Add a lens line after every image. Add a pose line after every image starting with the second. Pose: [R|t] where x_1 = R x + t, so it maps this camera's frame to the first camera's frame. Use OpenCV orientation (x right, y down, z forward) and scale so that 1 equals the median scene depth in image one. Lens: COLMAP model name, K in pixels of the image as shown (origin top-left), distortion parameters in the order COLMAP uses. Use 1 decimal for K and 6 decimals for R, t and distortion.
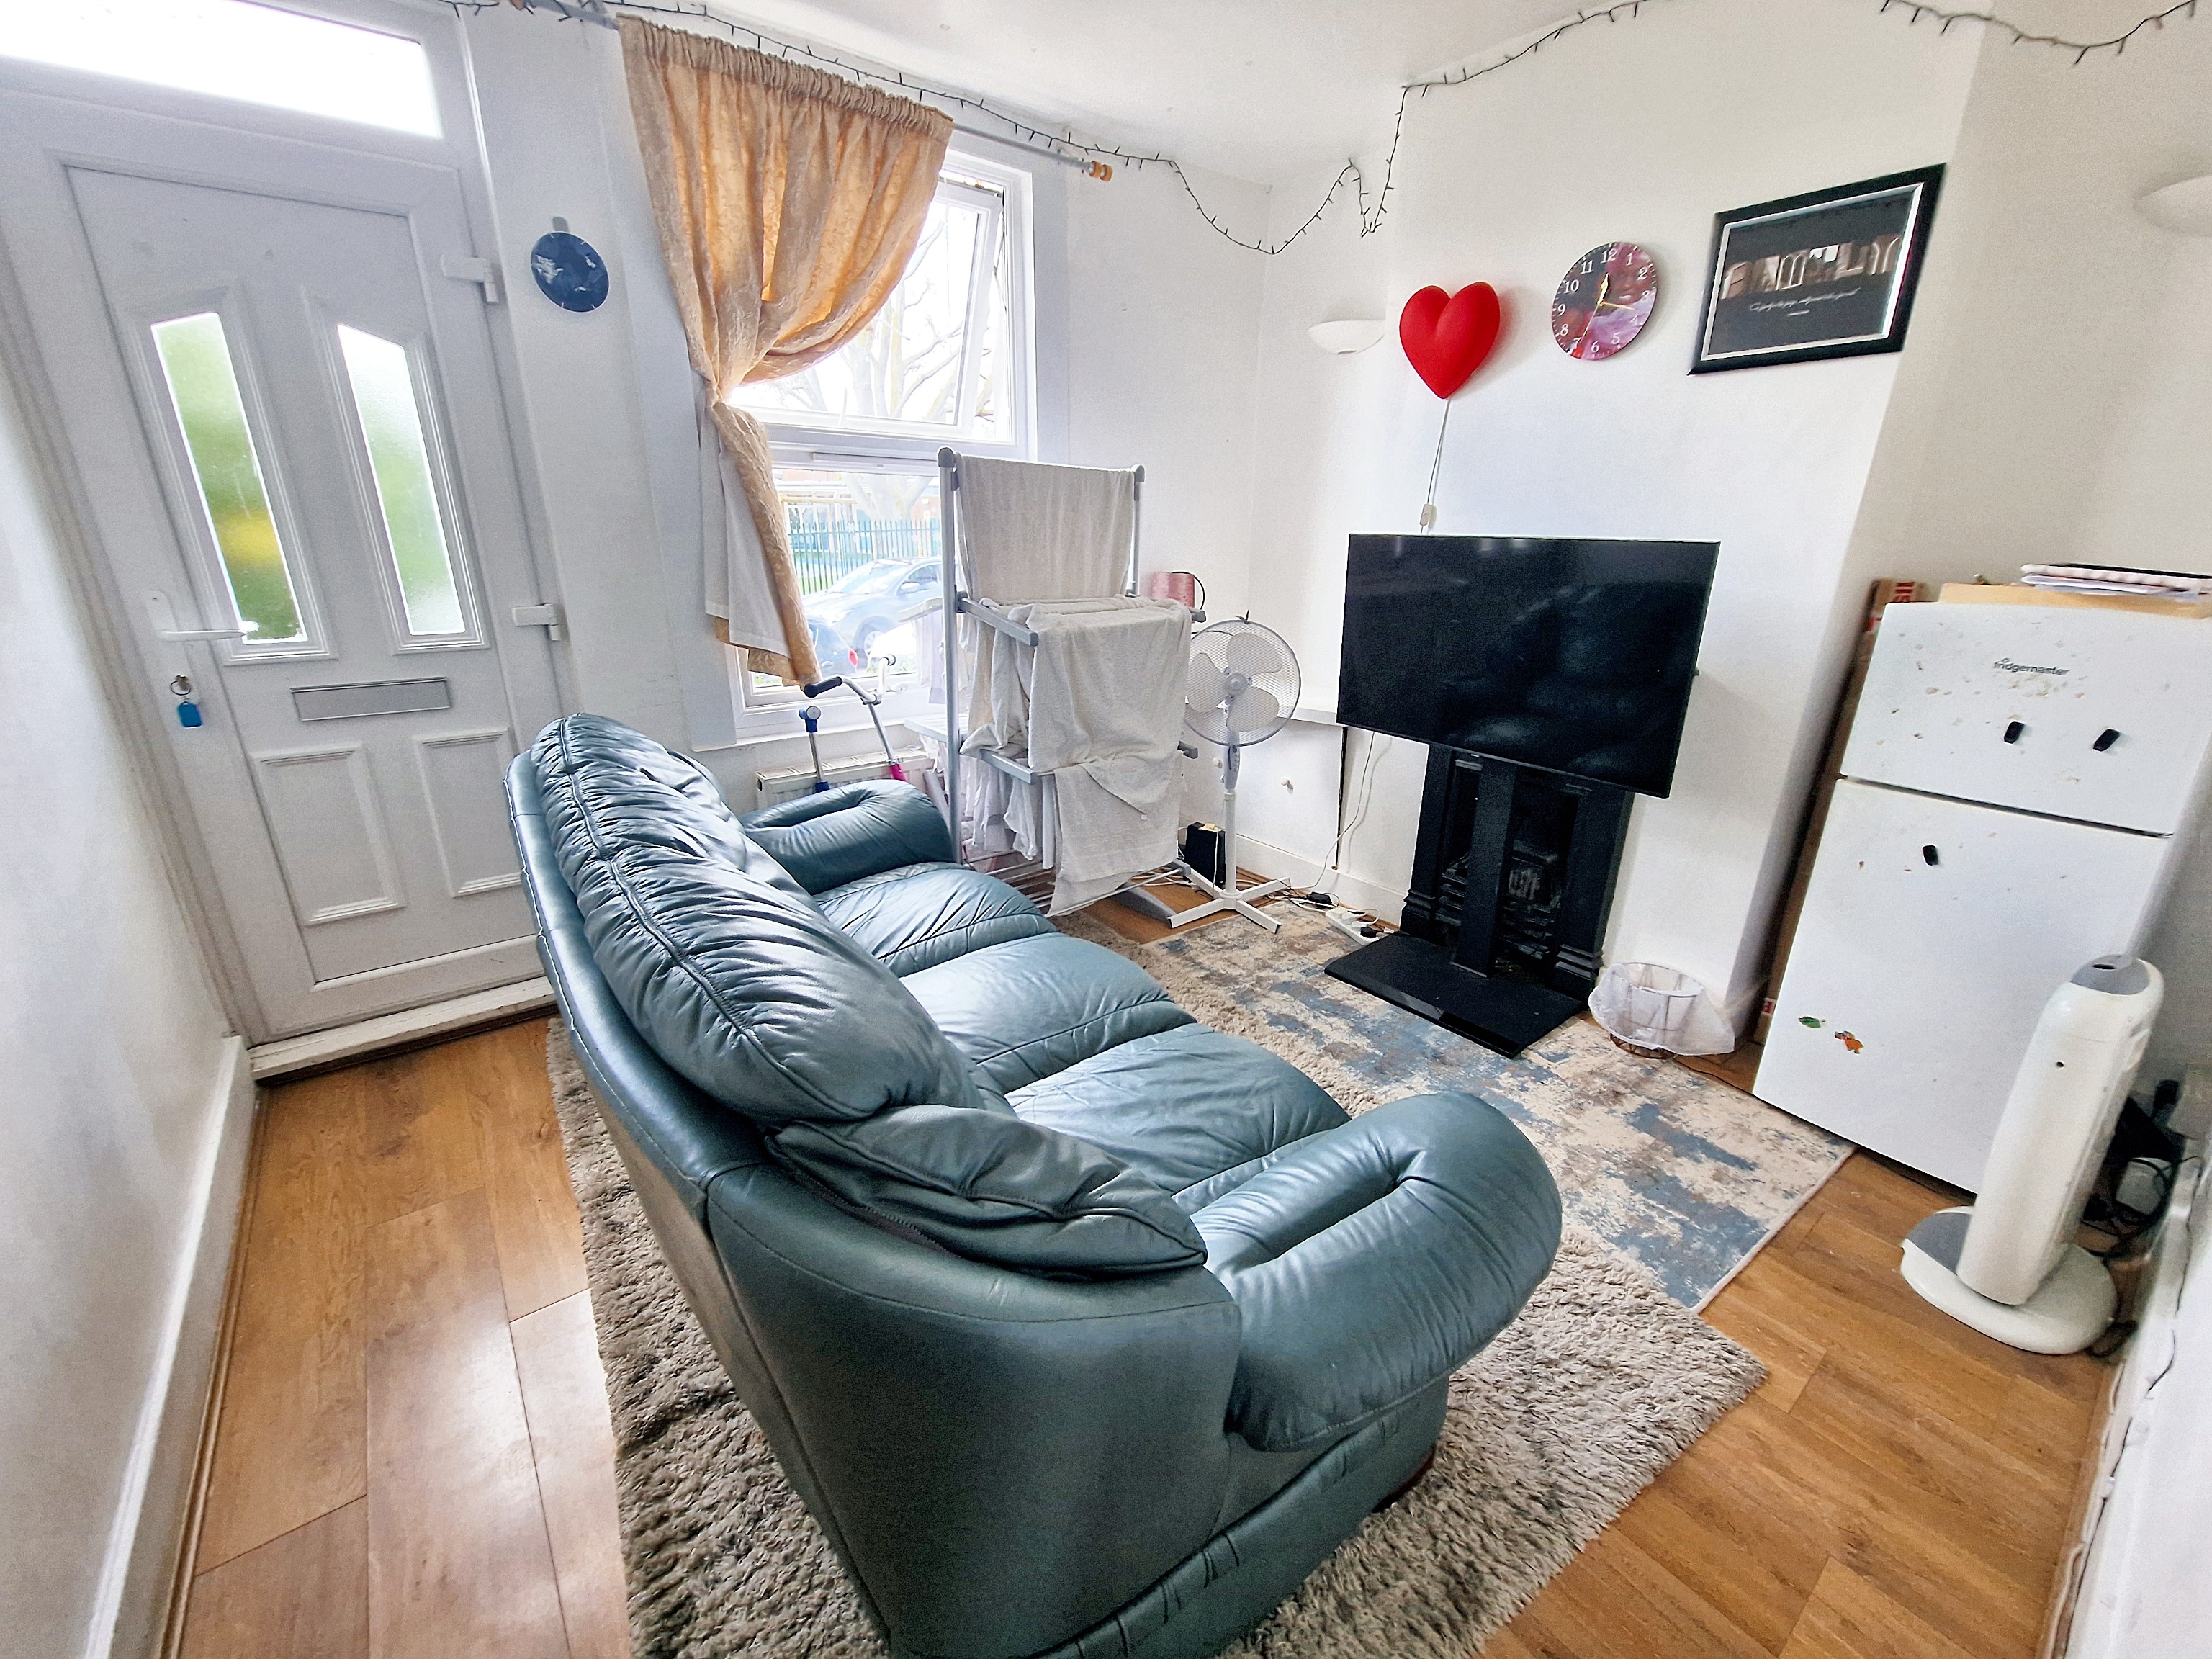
lens RADIAL K [[903.4, 0, 1106.1], [0, 903.4, 827.3], [0, 0, 1]] dist [-0.012731, -0.001542]
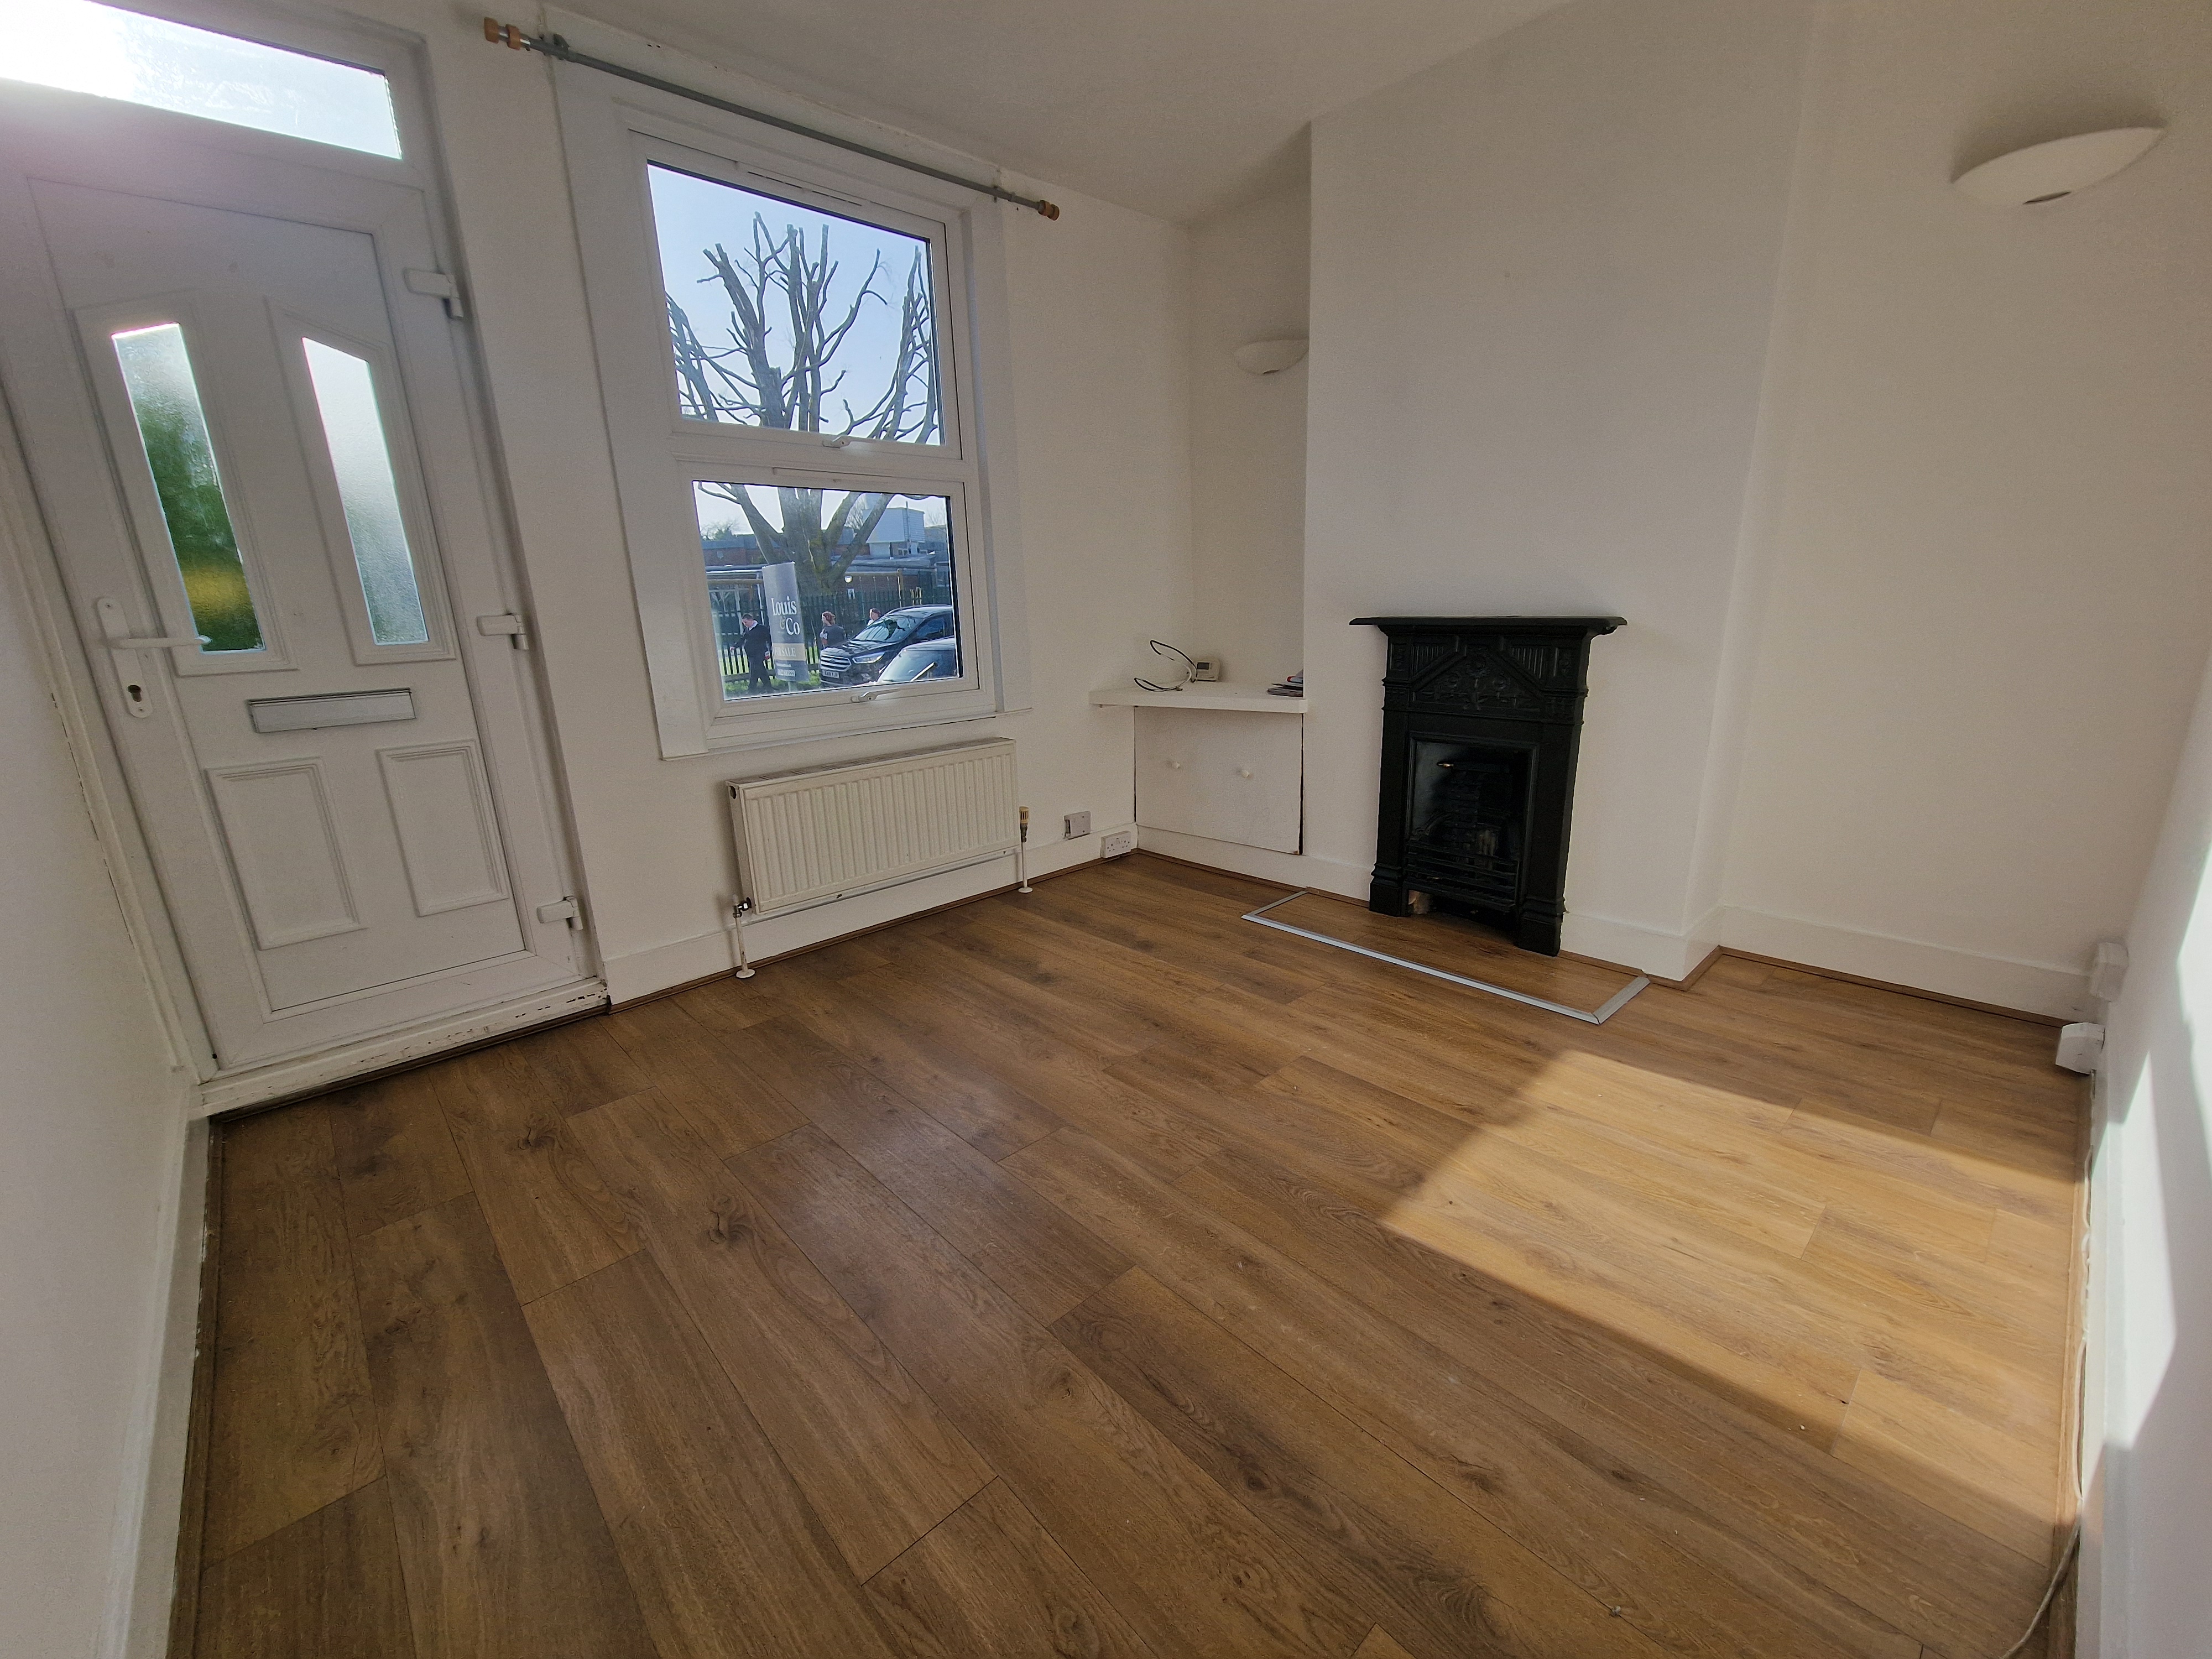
lens RADIAL K [[903.4, 0, 1107.9], [0, 903.4, 831.8], [0, 0, 1]] dist [-0.012731, -0.001542]
pose [[0.995219, -0.065275, 0.072646, -0.072459], [0.070418, 0.995013, -0.070645, 0.142945], [-0.067672, 0.075423, 0.994853, -0.022677]]
